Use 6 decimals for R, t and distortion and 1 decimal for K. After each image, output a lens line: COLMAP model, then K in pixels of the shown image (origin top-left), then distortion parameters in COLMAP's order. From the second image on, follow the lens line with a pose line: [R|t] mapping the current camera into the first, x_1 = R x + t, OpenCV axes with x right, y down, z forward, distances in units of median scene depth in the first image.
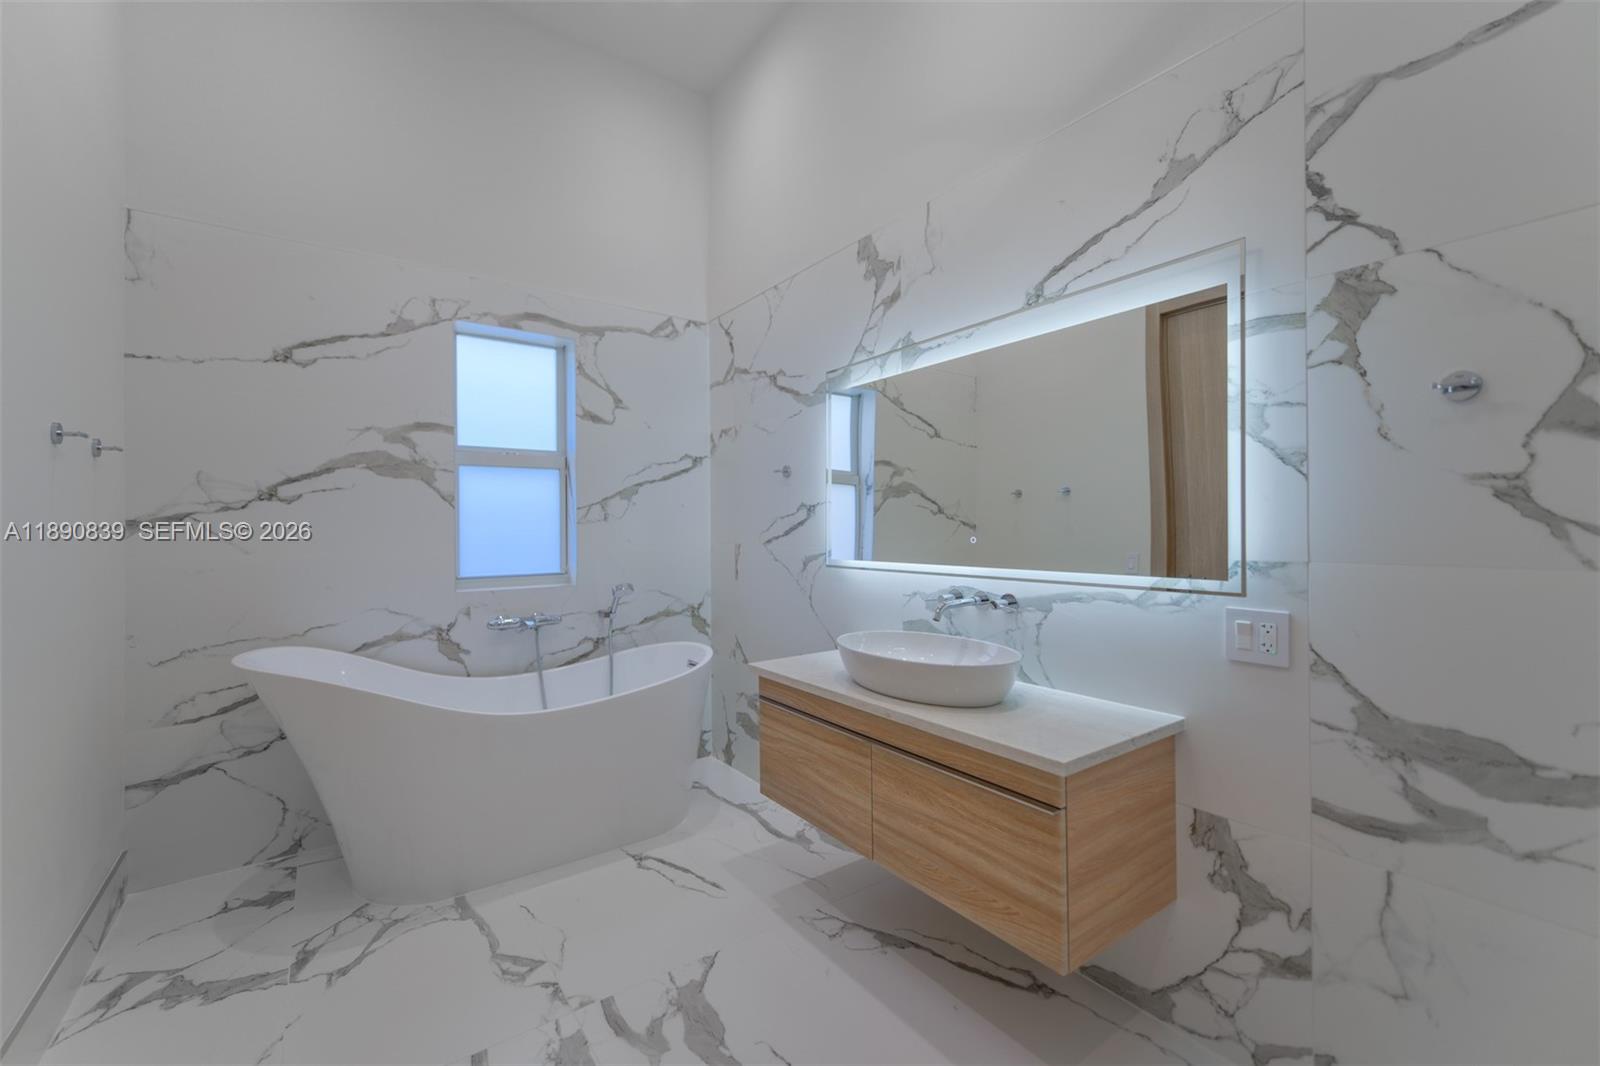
lens RADIAL K [[677.0, 0, 788.8], [0, 677.0, 523.0], [0, 0, 1]] dist [0.004944, 0.000017]
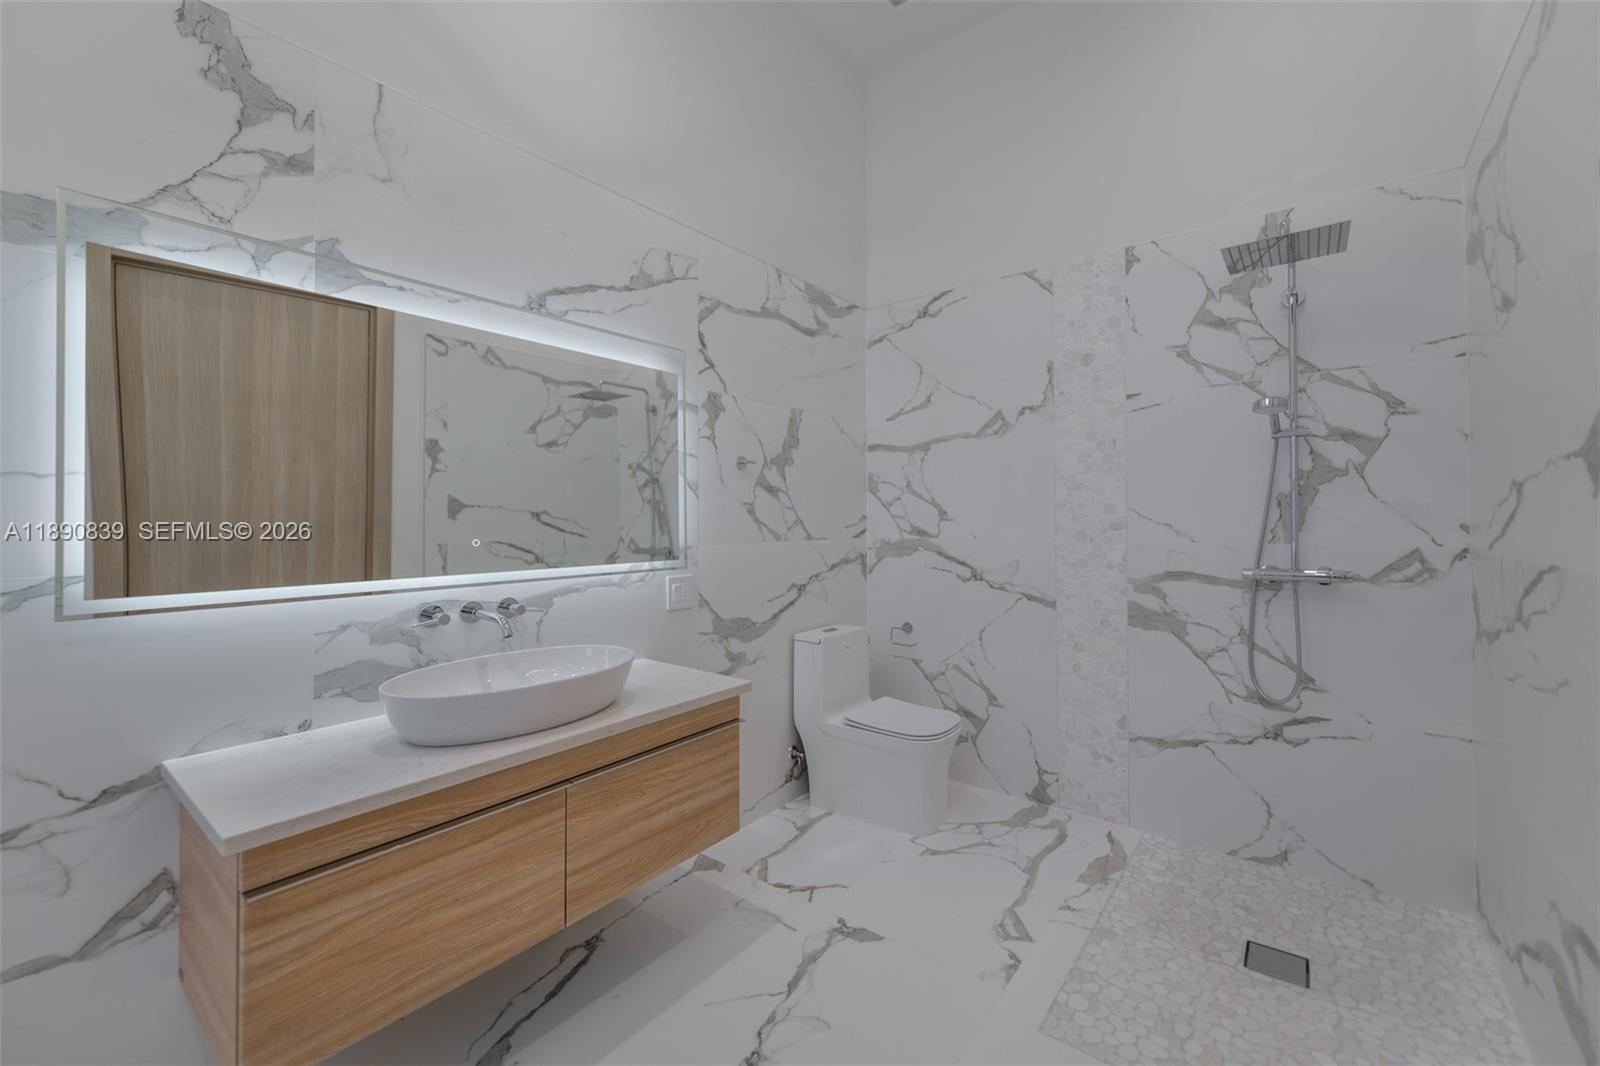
lens RADIAL K [[633.2, 0, 788.4], [0, 633.2, 528.9], [0, 0, 1]] dist [0.003150, -0.000500]
pose [[-0.278334, 0.006069, 0.960465, -0.785880], [0.011998, 0.999924, -0.002841, 0.018404], [-0.960409, 0.010733, -0.278386, 1.067159]]
